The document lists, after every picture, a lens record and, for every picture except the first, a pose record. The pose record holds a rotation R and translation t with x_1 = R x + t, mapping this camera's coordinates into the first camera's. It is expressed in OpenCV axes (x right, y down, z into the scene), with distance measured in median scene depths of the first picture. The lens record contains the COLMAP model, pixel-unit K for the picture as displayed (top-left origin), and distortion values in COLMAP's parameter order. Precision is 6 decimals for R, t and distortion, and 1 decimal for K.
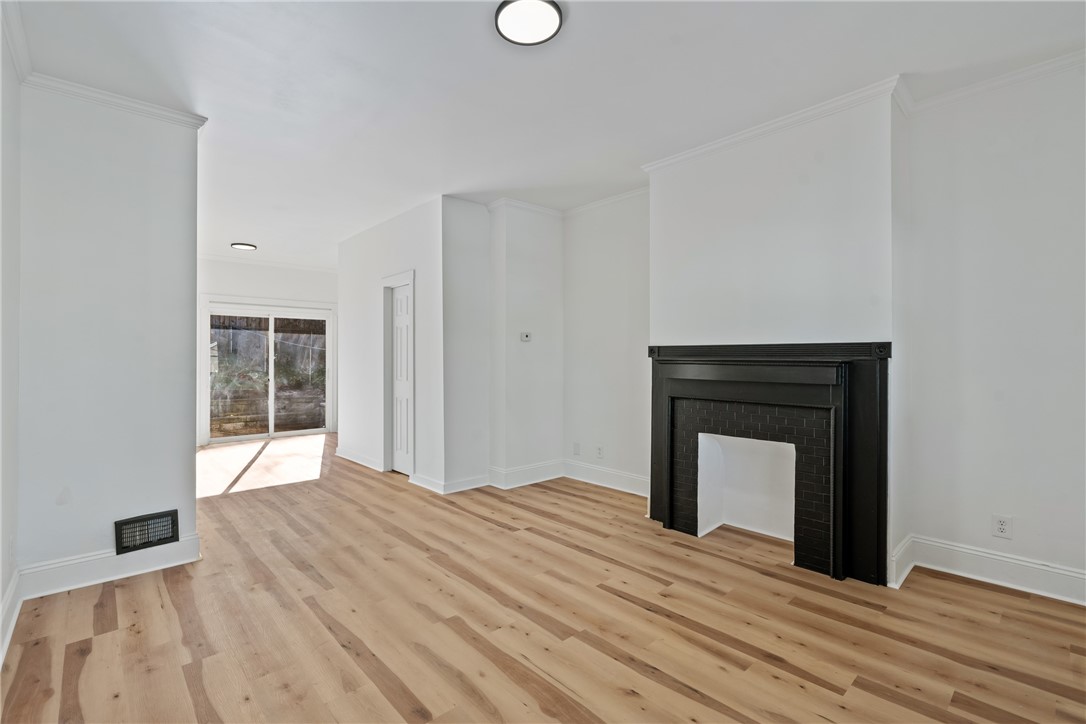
lens RADIAL K [[488.9, 0, 542.3], [0, 488.9, 362.2], [0, 0, 1]] dist [-0.012024, -0.000995]
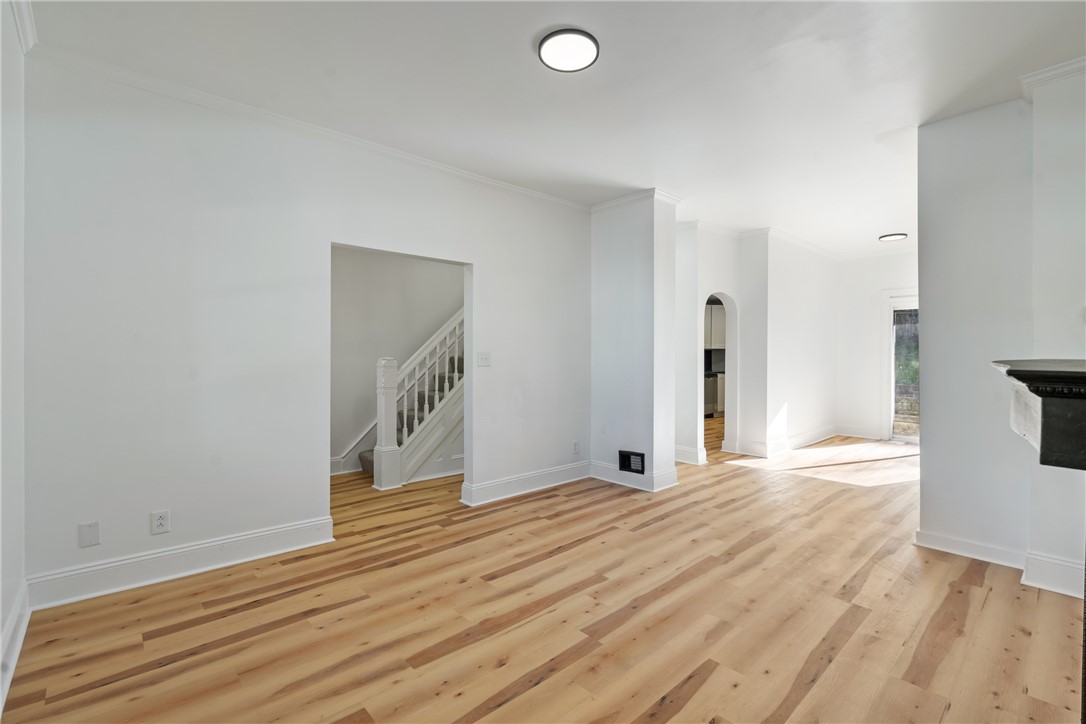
lens RADIAL K [[488.9, 0, 539.0], [0, 488.9, 356.8], [0, 0, 1]] dist [-0.012024, -0.000995]
pose [[0.003740, 0.013200, -0.999906, 0.433100], [-0.011564, 0.999847, 0.013156, -0.010620], [0.999926, 0.011514, 0.003892, 0.362598]]
